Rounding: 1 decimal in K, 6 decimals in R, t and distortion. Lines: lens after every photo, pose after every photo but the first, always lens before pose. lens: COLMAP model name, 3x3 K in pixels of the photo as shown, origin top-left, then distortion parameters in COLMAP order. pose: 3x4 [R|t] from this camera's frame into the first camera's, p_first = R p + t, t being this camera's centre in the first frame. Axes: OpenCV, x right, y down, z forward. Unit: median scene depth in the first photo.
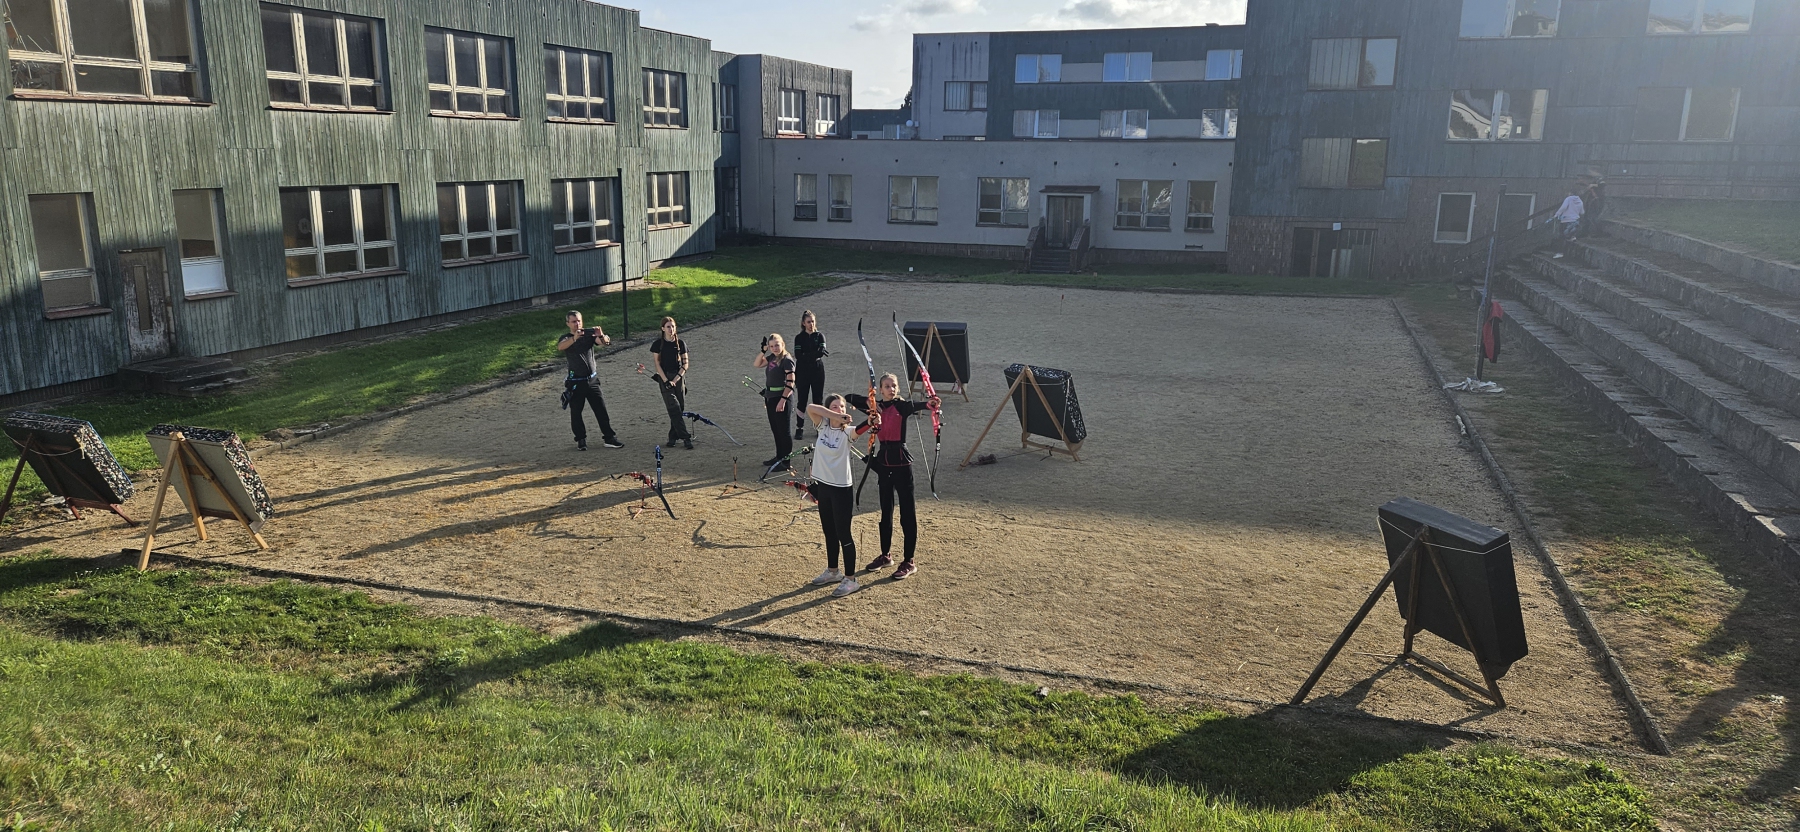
lens RADIAL K [[1174.5, 0, 886.9], [0, 1174.5, 421.3], [0, 0, 1]] dist [0.084396, -0.076733]
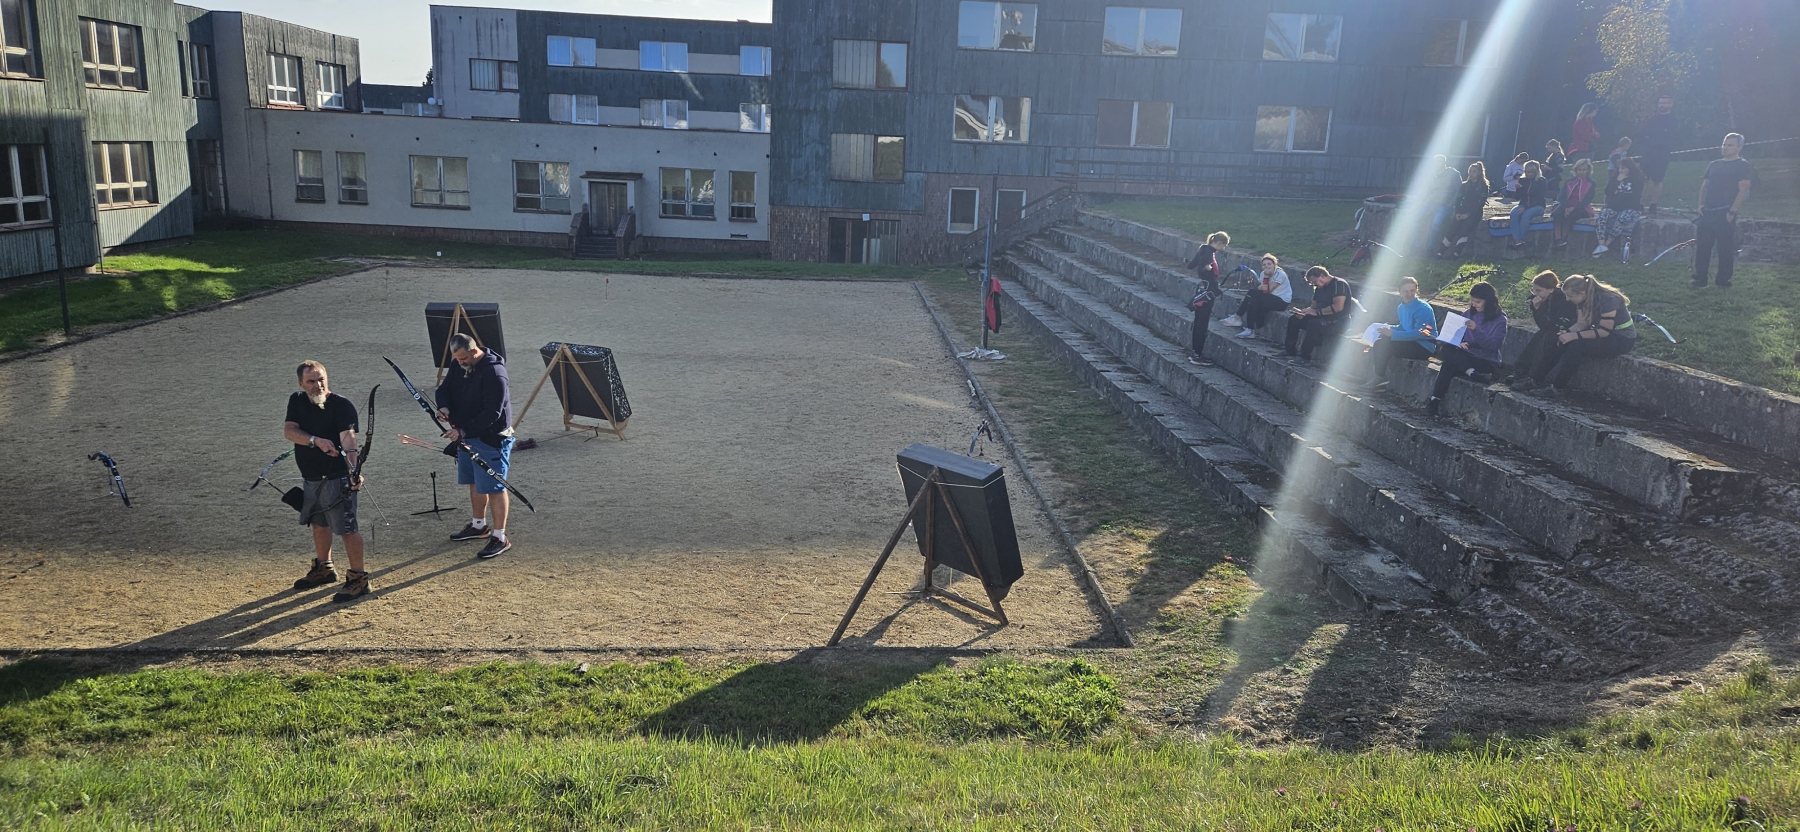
lens RADIAL K [[1174.5, 0, 886.9], [0, 1174.5, 421.3], [0, 0, 1]] dist [0.084396, -0.076733]
pose [[0.932232, -0.054405, 0.357747, 0.013757], [0.052826, 0.998503, 0.014193, 0.013350], [-0.357984, 0.005667, 0.933711, 0.006954]]
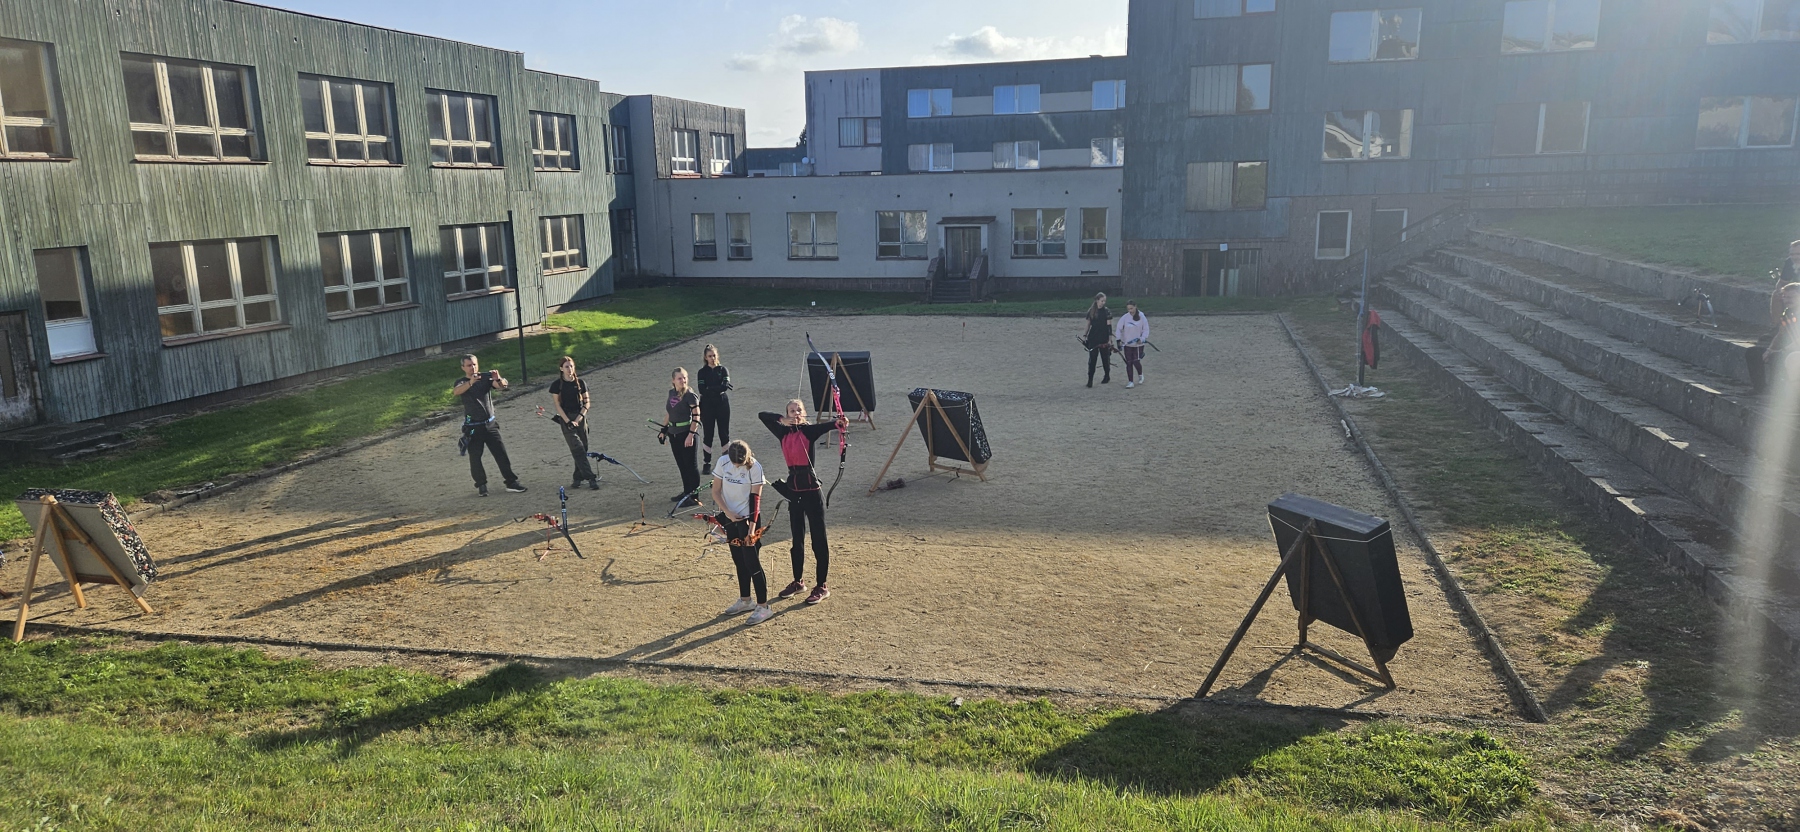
lens RADIAL K [[1174.5, 0, 884.8], [0, 1174.5, 447.4], [0, 0, 1]] dist [0.084619, -0.075628]
pose [[0.996100, -0.048645, 0.073615, 0.002798], [0.049346, 0.998752, -0.007742, 0.006977], [-0.073146, 0.011345, 0.997257, -0.004475]]
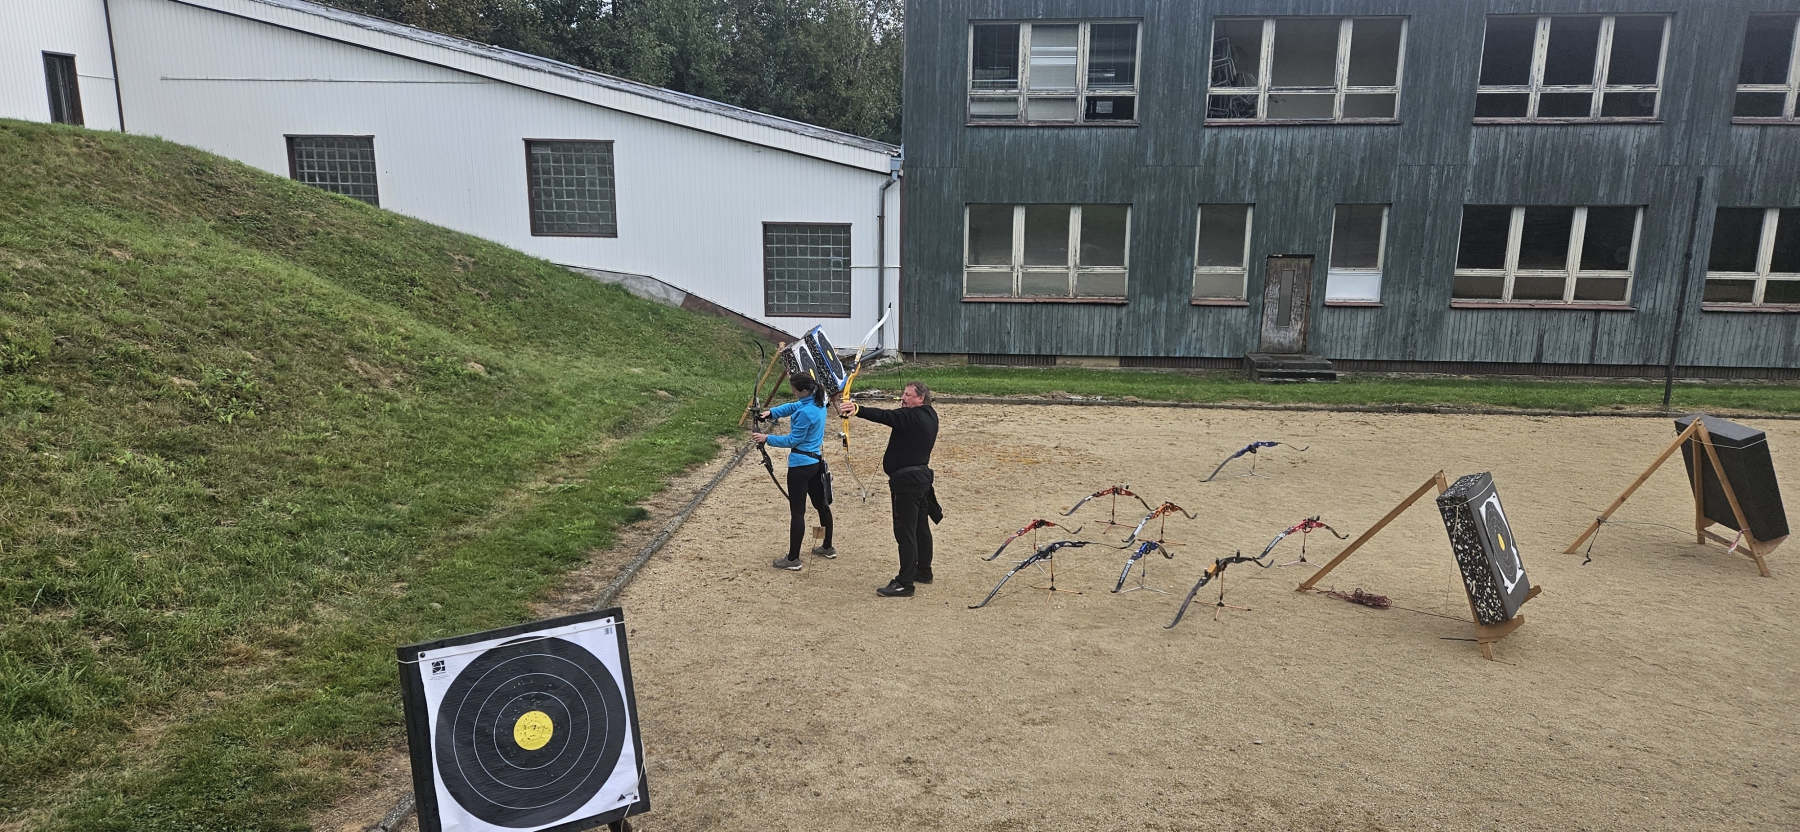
lens RADIAL K [[1174.5, 0, 884.8], [0, 1174.5, 447.4], [0, 0, 1]] dist [0.084619, -0.075628]
pose [[0.239672, 0.221721, -0.945197, 0.487653], [-0.222937, 0.960126, 0.168693, -0.089524], [0.944911, 0.170289, 0.279545, 0.431946]]
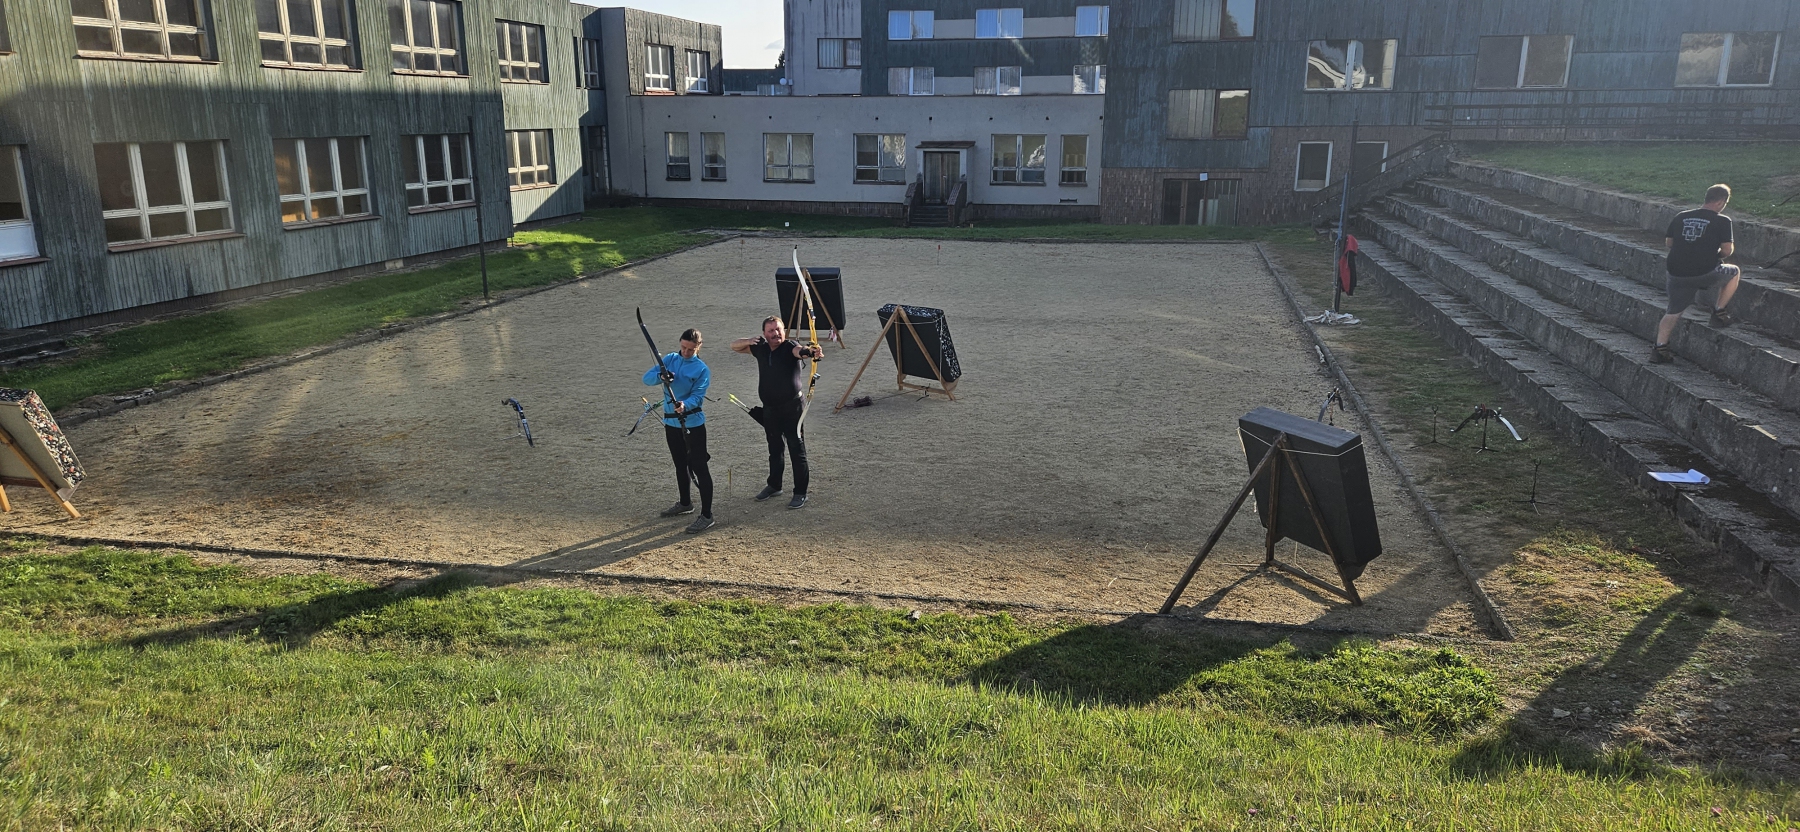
lens RADIAL K [[1175.3, 0, 891.3], [0, 1175.3, 424.6], [0, 0, 1]] dist [0.083274, -0.076063]
pose [[0.994646, -0.036415, 0.096712, 0.010854], [0.033525, 0.998946, 0.031348, 0.017993], [-0.097752, -0.027938, 0.994819, 0.013712]]
